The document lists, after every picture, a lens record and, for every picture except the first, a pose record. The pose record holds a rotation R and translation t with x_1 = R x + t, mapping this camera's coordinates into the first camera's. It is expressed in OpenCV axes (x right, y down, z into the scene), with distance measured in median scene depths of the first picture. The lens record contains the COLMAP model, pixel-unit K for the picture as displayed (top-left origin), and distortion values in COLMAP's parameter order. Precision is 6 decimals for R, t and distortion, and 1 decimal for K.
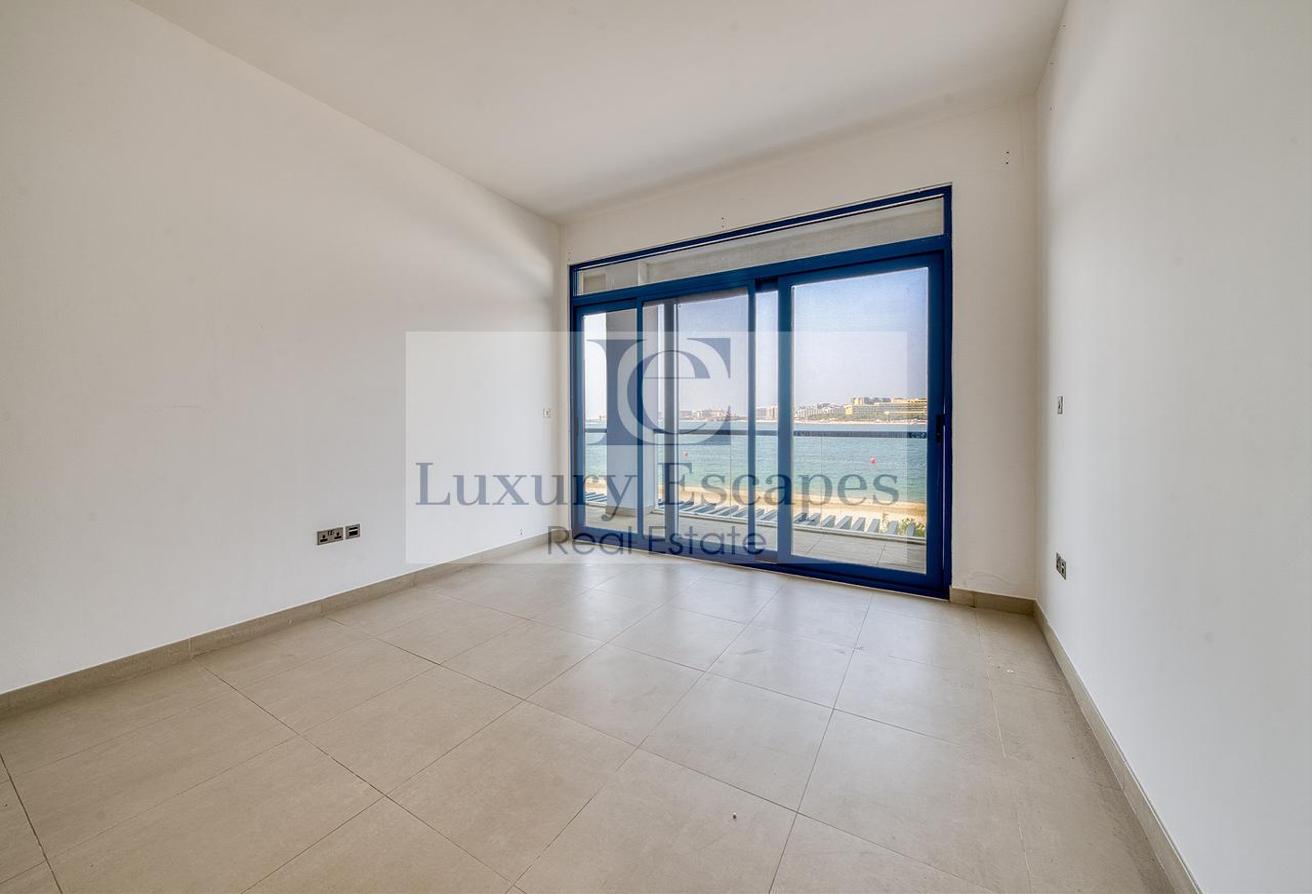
lens RADIAL K [[470.7, 0, 656.9], [0, 470.7, 430.1], [0, 0, 1]] dist [-0.005744, 0.000301]
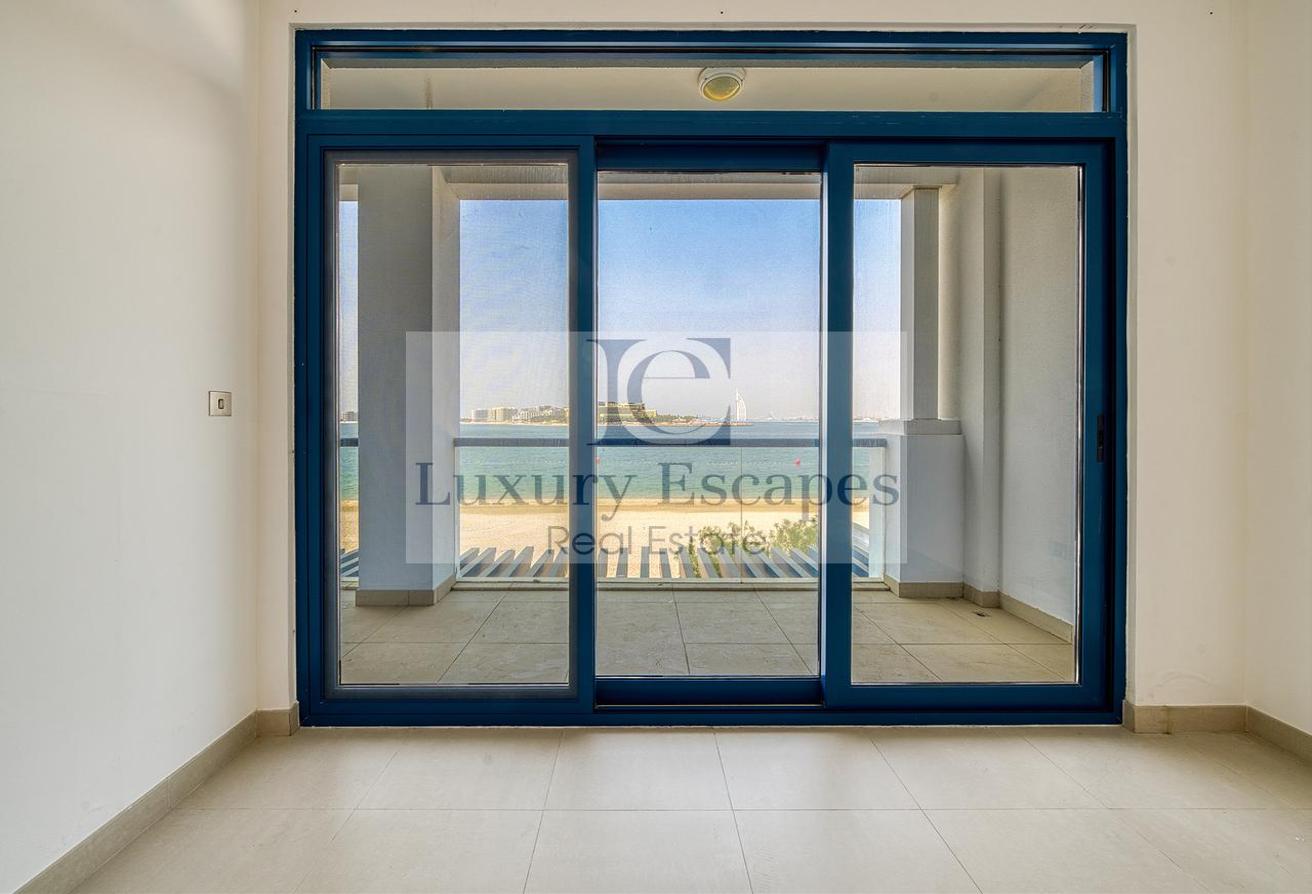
lens RADIAL K [[470.7, 0, 656.9], [0, 470.7, 430.1], [0, 0, 1]] dist [-0.005744, 0.000301]
pose [[0.860323, 0.000306, 0.509749, -0.184384], [0.009196, 0.999828, -0.016120, -0.008072], [-0.509666, 0.018556, 0.860172, 0.756237]]
